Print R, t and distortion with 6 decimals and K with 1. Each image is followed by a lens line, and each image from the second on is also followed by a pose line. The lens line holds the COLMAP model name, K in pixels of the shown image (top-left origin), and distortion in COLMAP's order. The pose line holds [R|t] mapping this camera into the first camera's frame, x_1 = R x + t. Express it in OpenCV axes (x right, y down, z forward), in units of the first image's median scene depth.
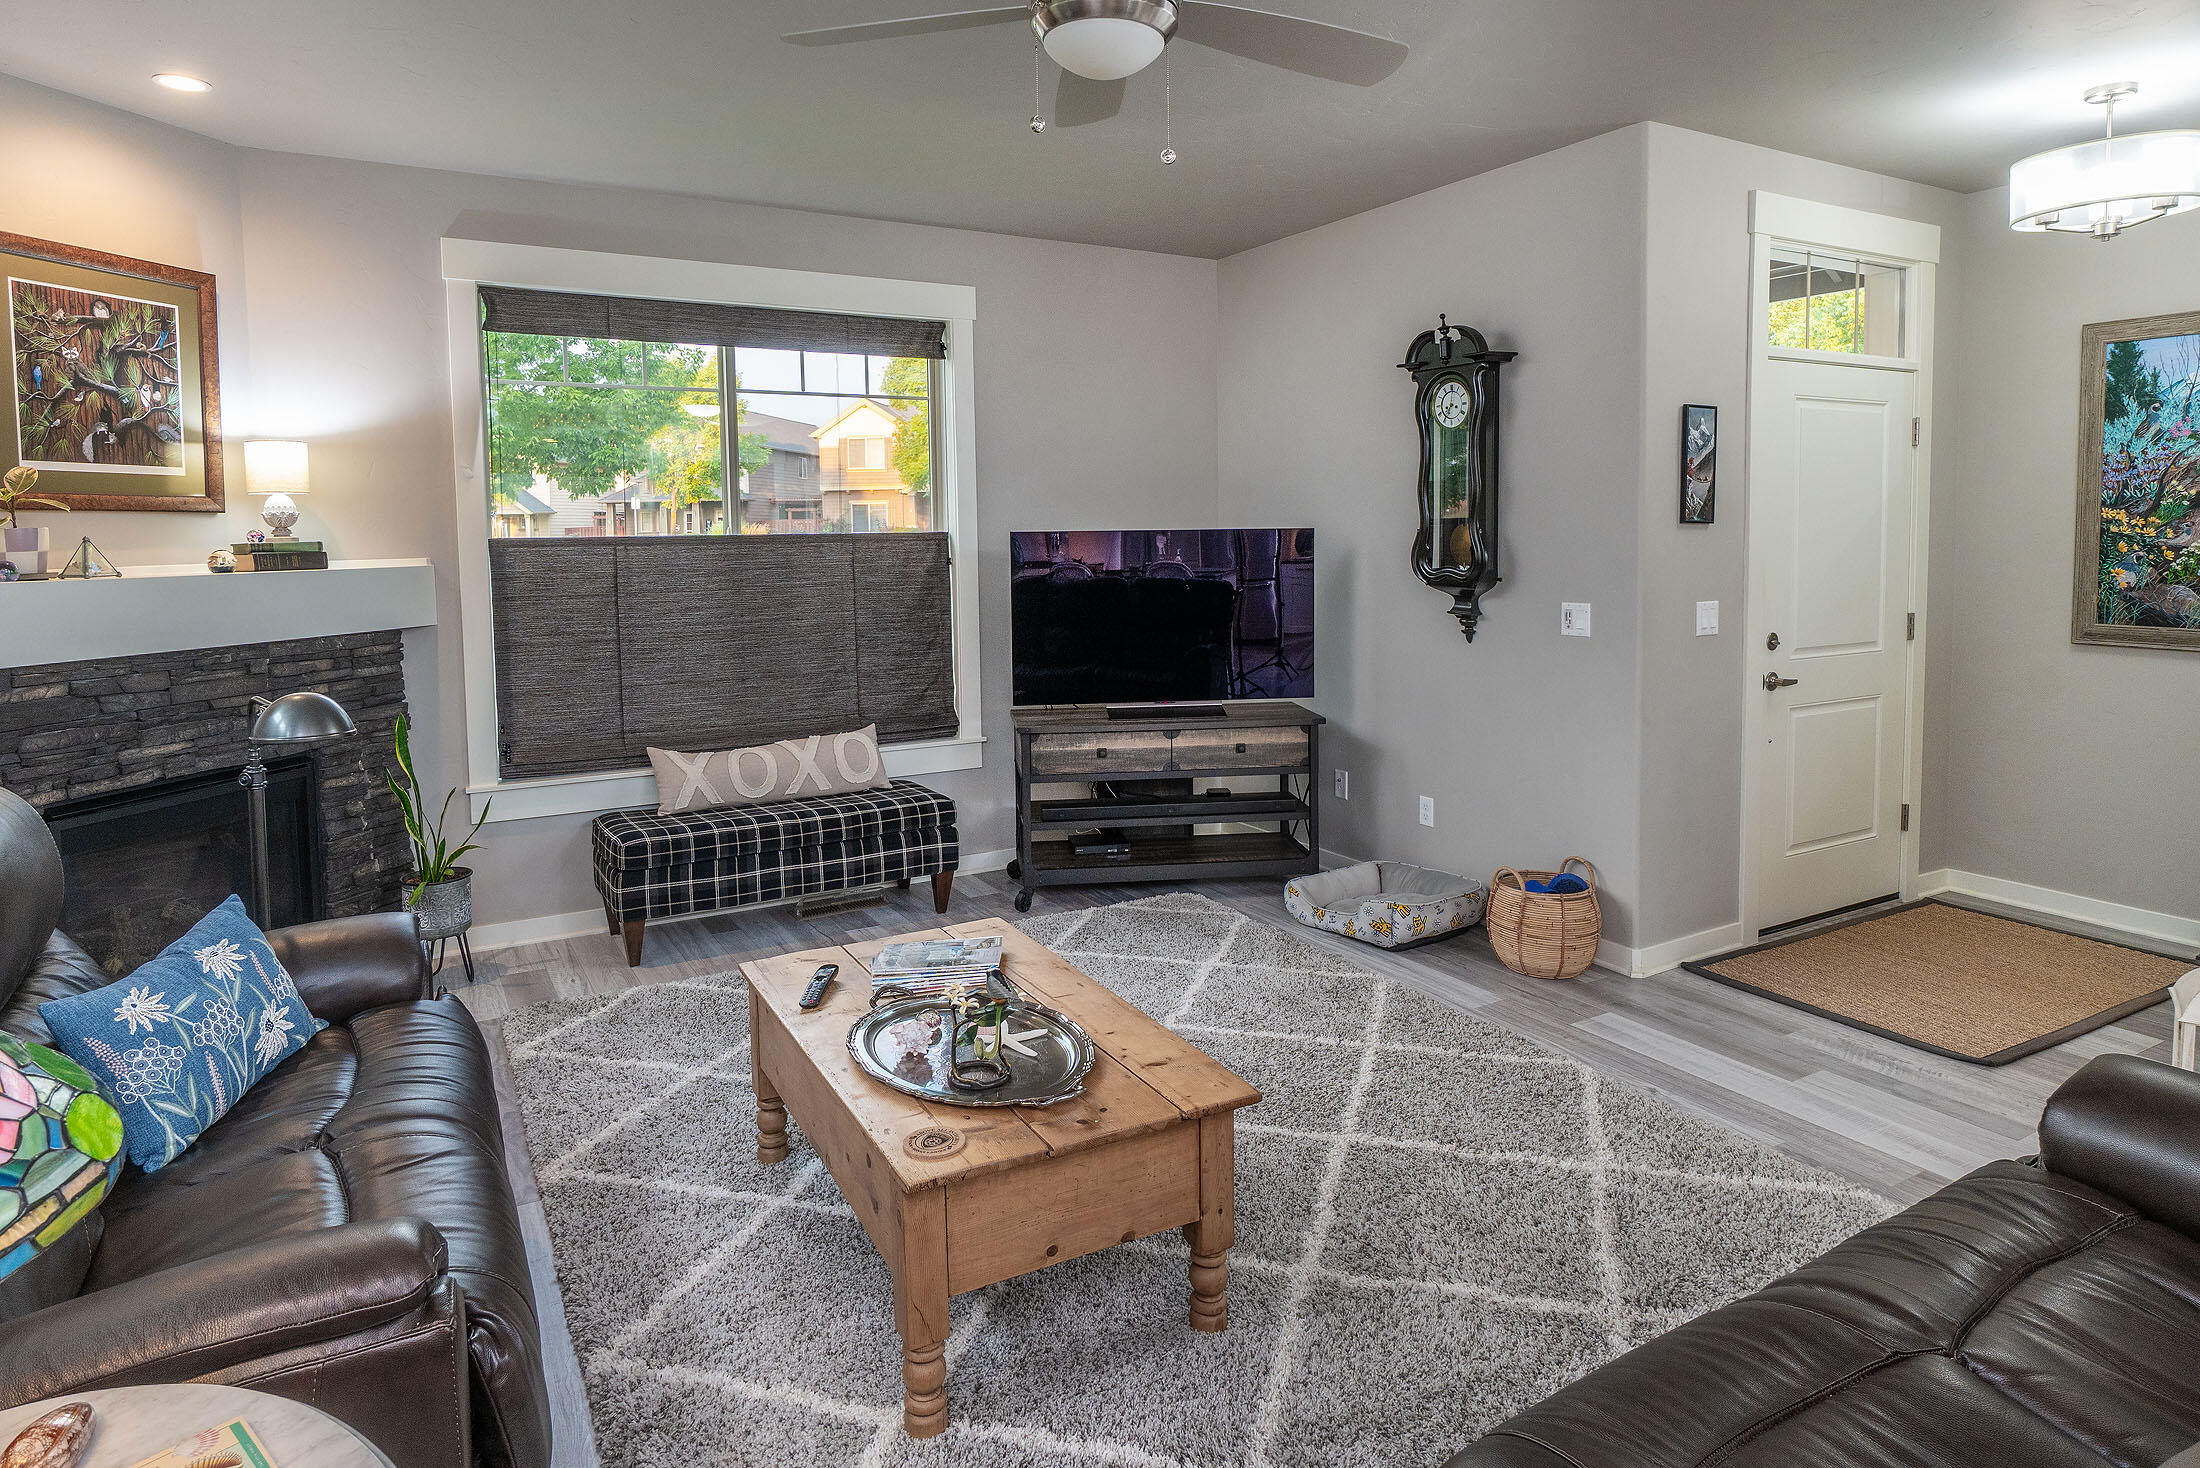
lens RADIAL K [[1280.2, 0, 1102.4], [0, 1280.2, 604.6], [0, 0, 1]] dist [-0.004707, -0.000934]
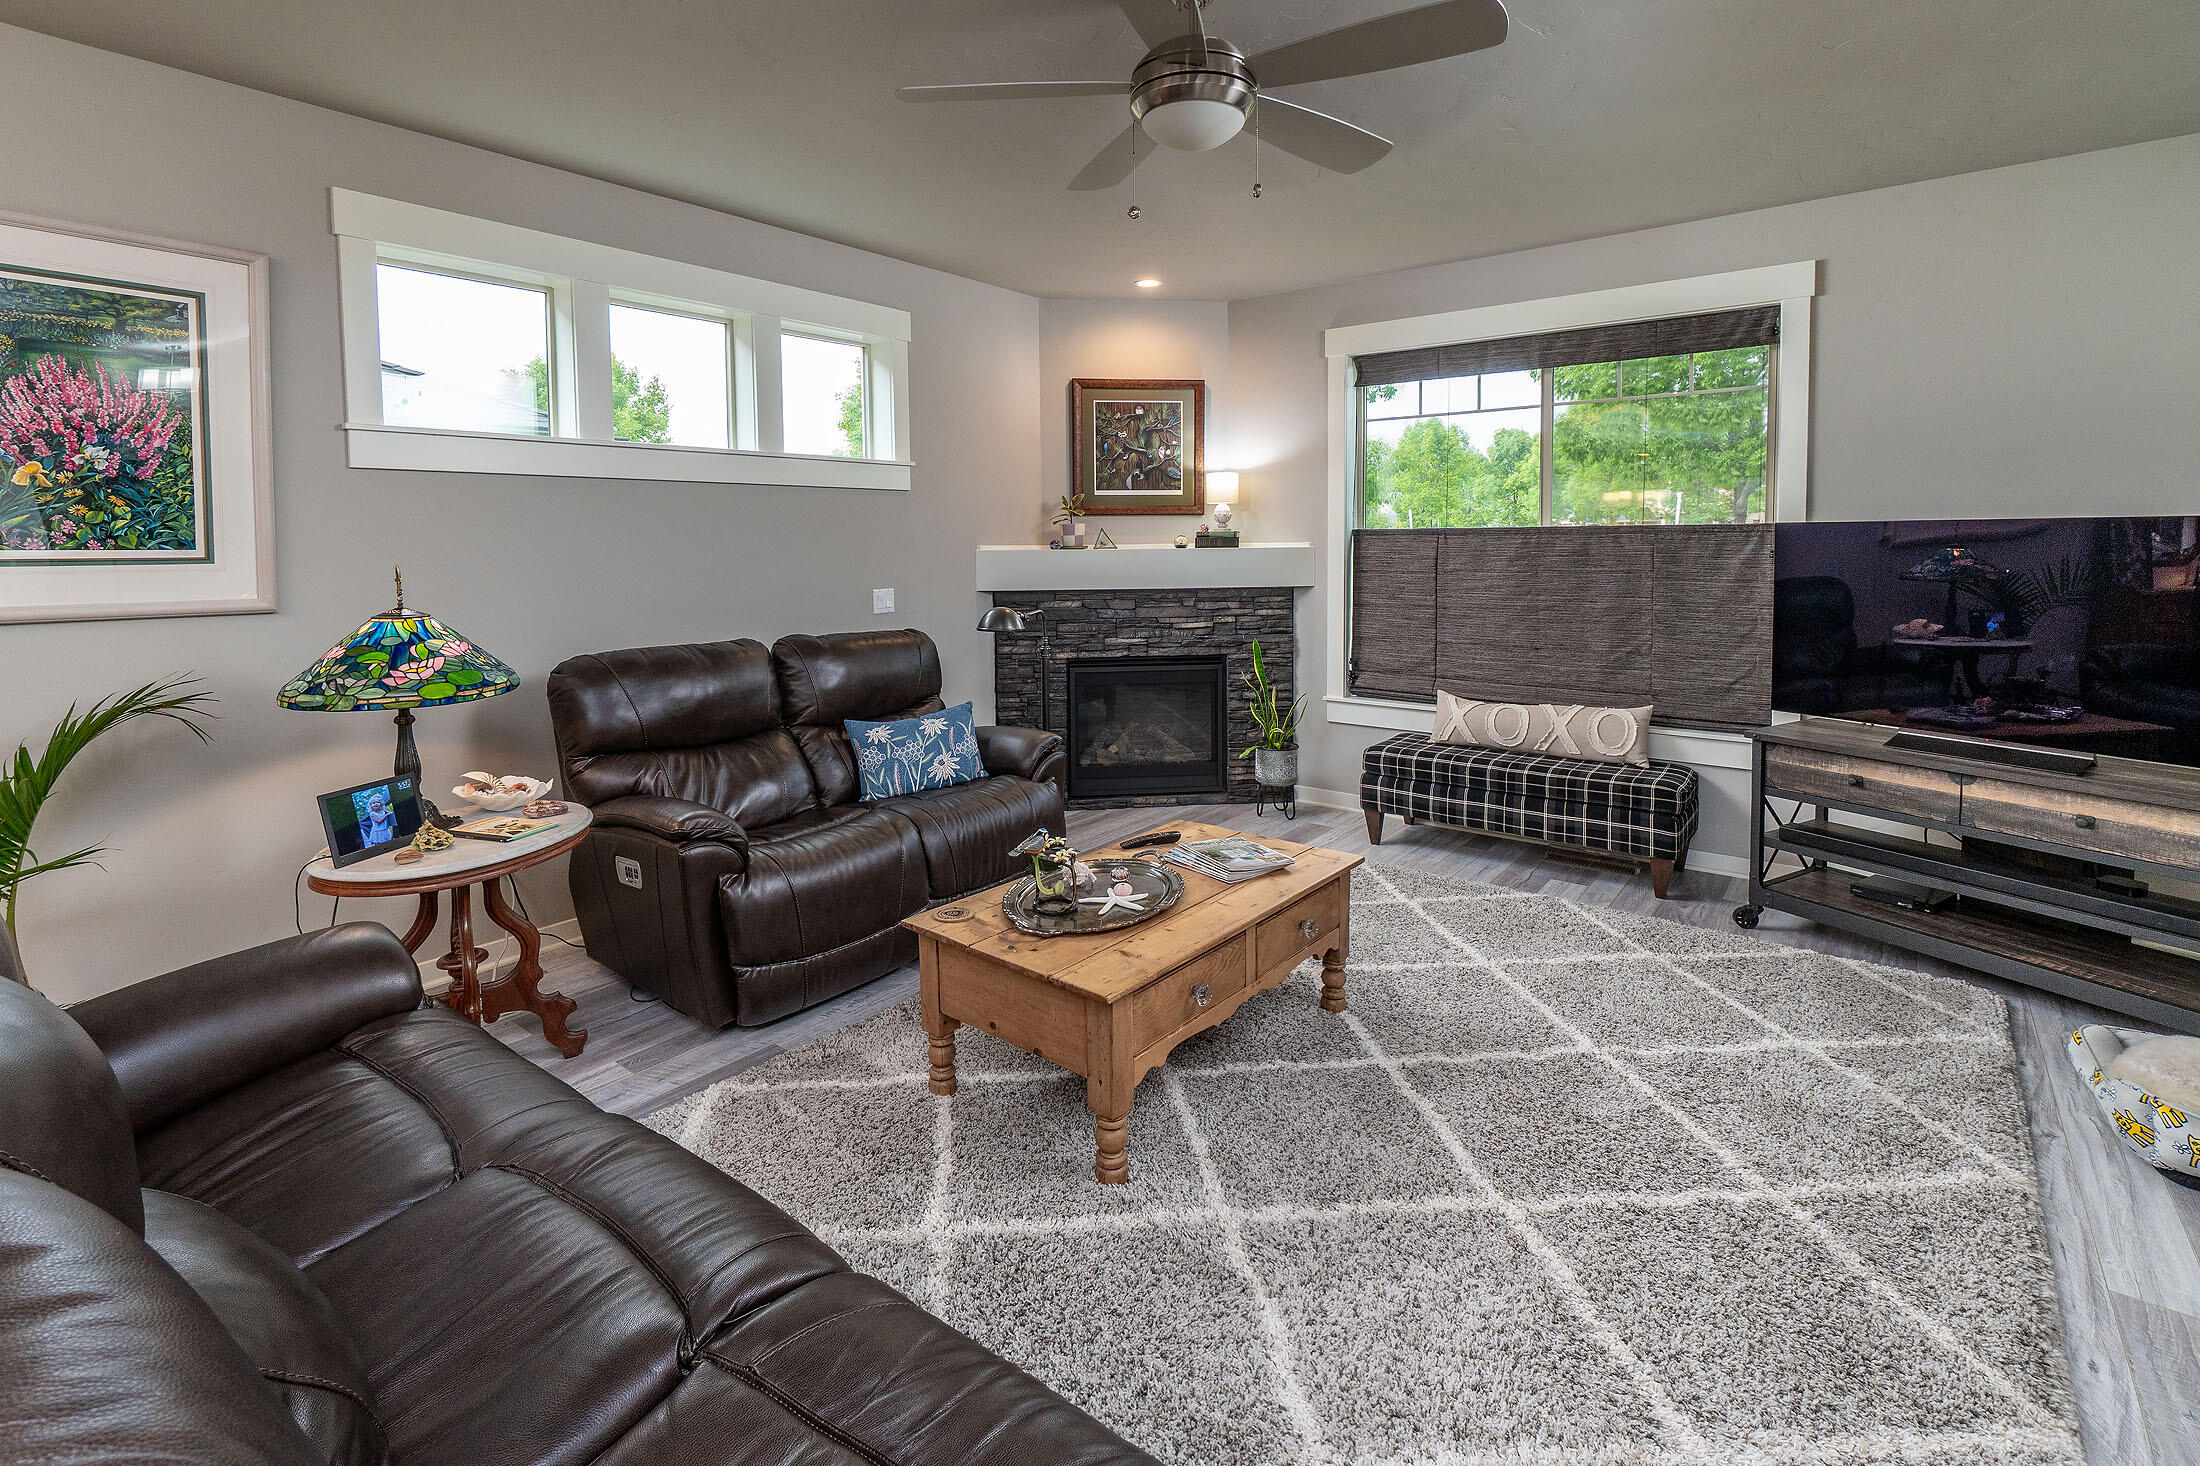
lens RADIAL K [[996.7, 0, 1103.2], [0, 996.7, 577.3], [0, 0, 1]] dist [0.002162, 0.000415]
pose [[0.376620, 0.044192, -0.925313, 0.527105], [-0.049676, 0.998388, 0.027463, -0.016276], [0.925035, 0.035622, 0.378208, 0.348809]]
